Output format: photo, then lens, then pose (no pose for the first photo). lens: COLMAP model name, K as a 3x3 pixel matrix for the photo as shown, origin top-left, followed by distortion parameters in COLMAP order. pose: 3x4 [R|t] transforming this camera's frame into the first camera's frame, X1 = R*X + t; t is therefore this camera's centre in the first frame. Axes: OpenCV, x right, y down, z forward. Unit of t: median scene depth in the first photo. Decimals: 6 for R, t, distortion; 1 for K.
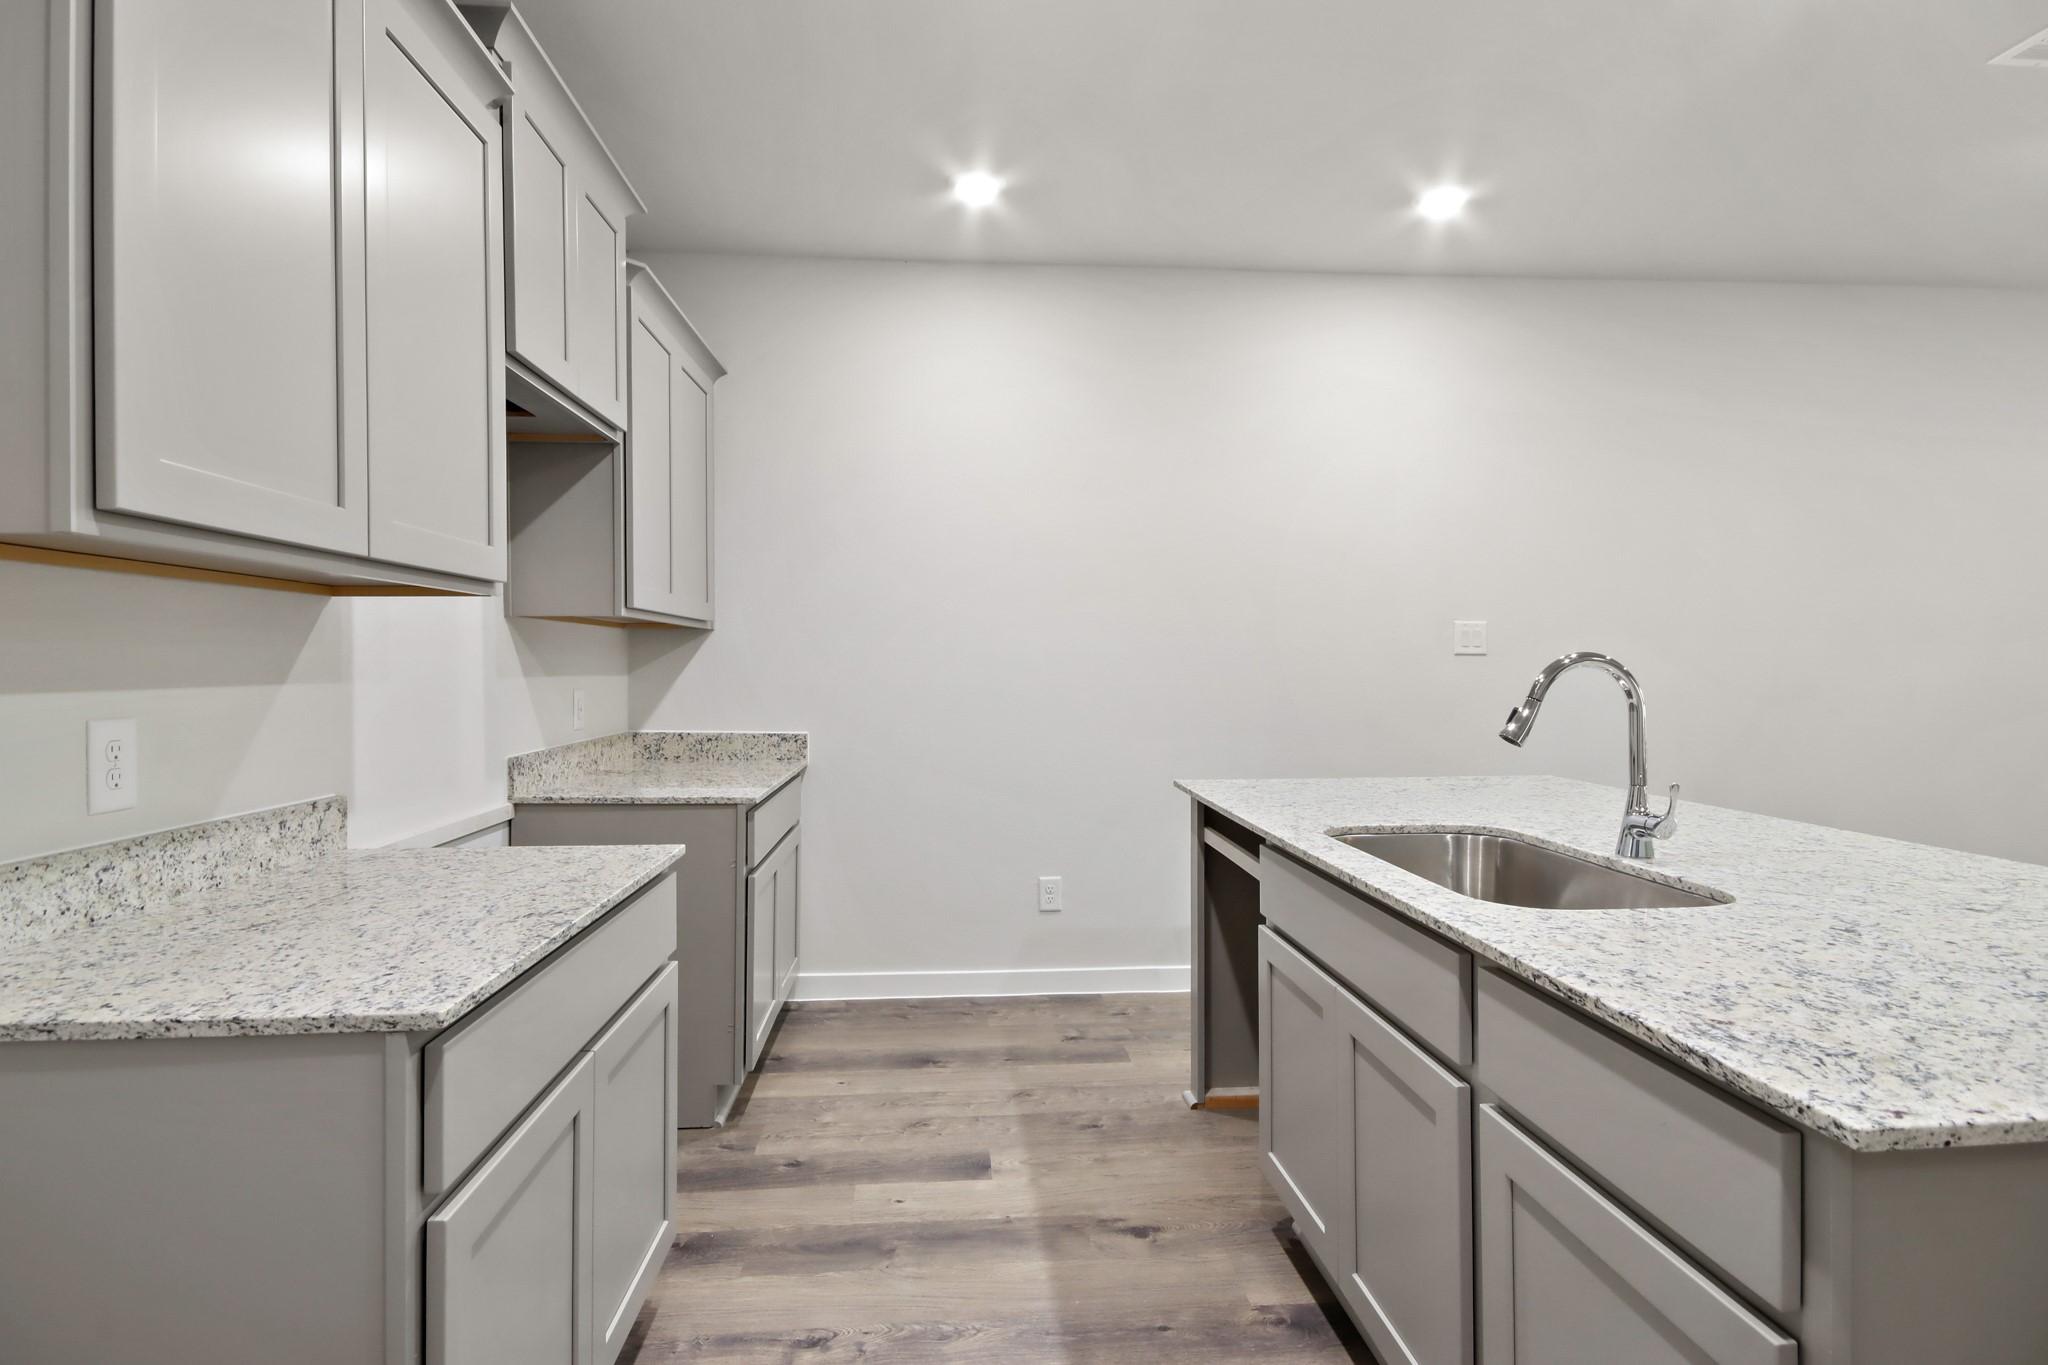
lens RADIAL K [[1051.1, 0, 1025.5], [0, 1051.1, 676.8], [0, 0, 1]] dist [0.000378, -0.002061]
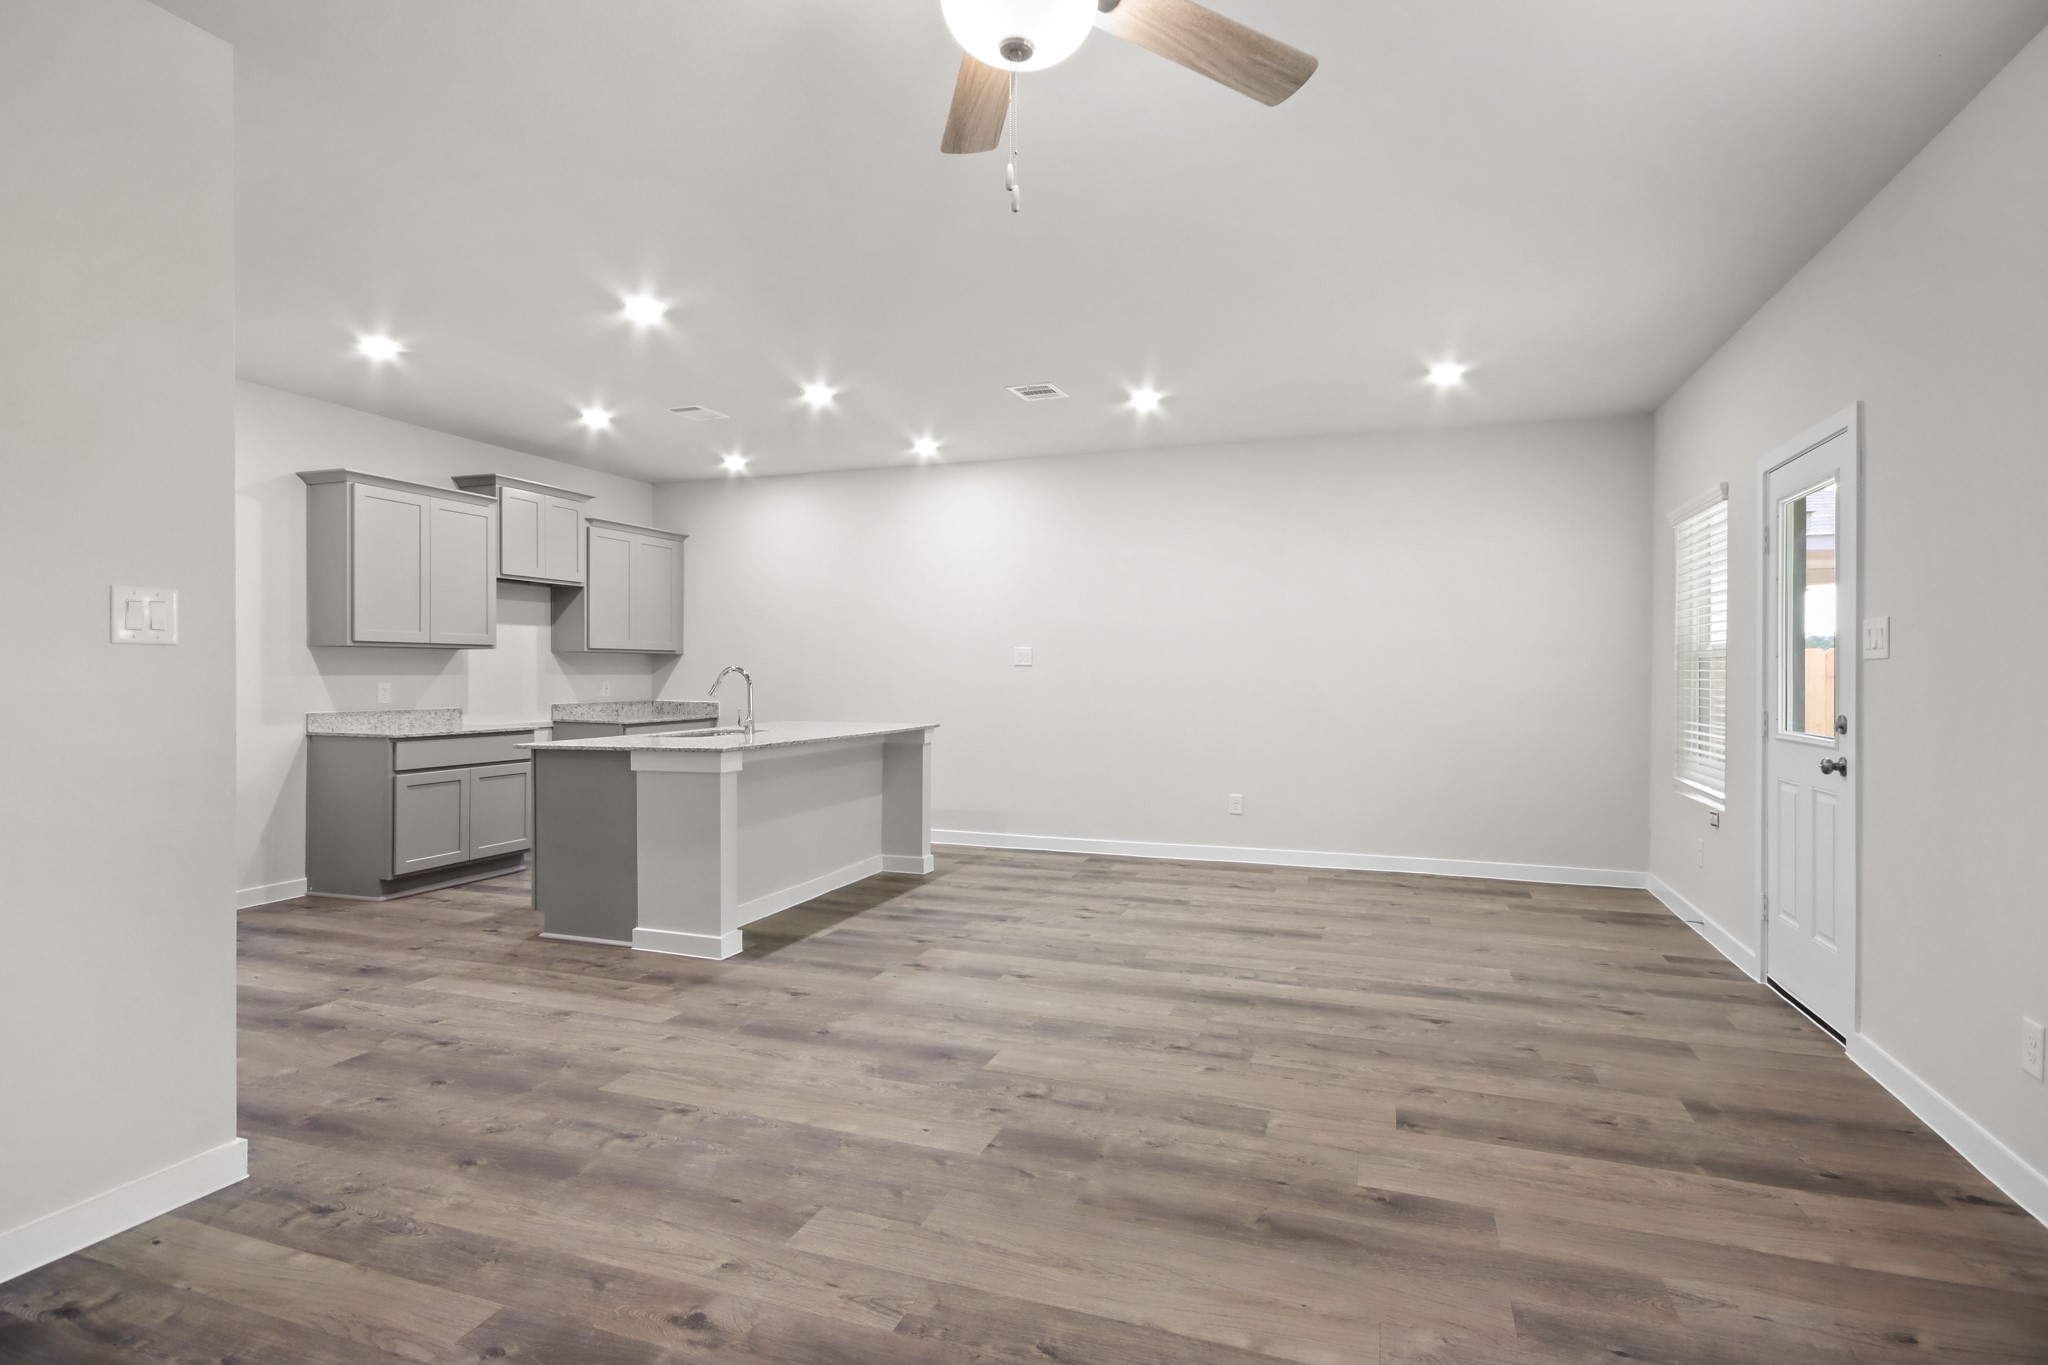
lens RADIAL K [[1051.1, 0, 1028.5], [0, 1051.1, 679.5], [0, 0, 1]] dist [0.000378, -0.002061]
pose [[0.904625, 0.004771, -0.426181, 1.794962], [-0.007287, 0.999964, -0.004272, 0.015781], [0.426146, 0.006970, 0.904628, -0.946137]]
